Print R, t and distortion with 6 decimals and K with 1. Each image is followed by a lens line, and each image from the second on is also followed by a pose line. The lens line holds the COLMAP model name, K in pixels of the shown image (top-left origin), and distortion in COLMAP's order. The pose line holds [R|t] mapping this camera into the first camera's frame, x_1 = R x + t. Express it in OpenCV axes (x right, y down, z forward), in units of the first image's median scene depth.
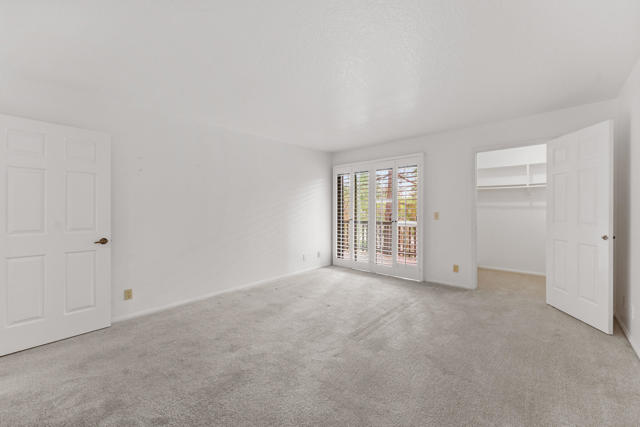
lens RADIAL K [[256.2, 0, 318.8], [0, 256.2, 210.1], [0, 0, 1]] dist [0.005909, -0.001529]
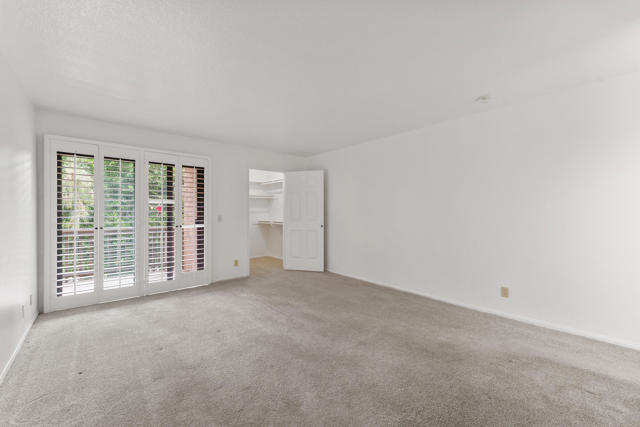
lens RADIAL K [[256.2, 0, 321.0], [0, 256.2, 216.2], [0, 0, 1]] dist [0.005909, -0.001529]
pose [[0.105645, -0.005372, 0.994389, -0.614137], [0.004652, 0.999977, 0.004907, 0.008710], [-0.994393, 0.004108, 0.105668, 0.501366]]
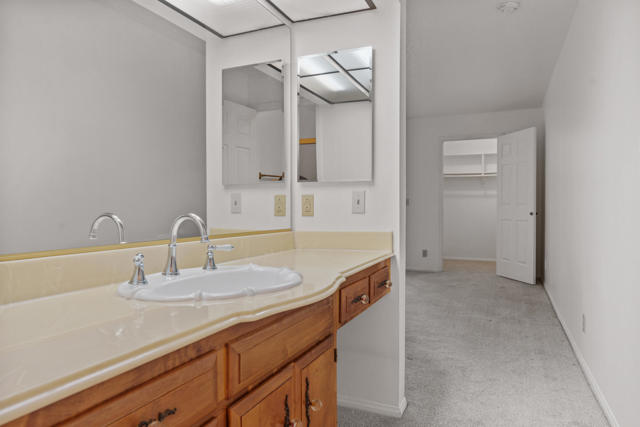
lens RADIAL K [[429.1, 0, 320.6], [0, 429.1, 211.8], [0, 0, 1]] dist [0.009415, -0.000330]
pose [[0.944194, 0.002674, 0.329379, -0.432699], [-0.004549, 0.999978, 0.004921, 0.057408], [-0.329358, -0.006145, 0.944185, -0.489050]]
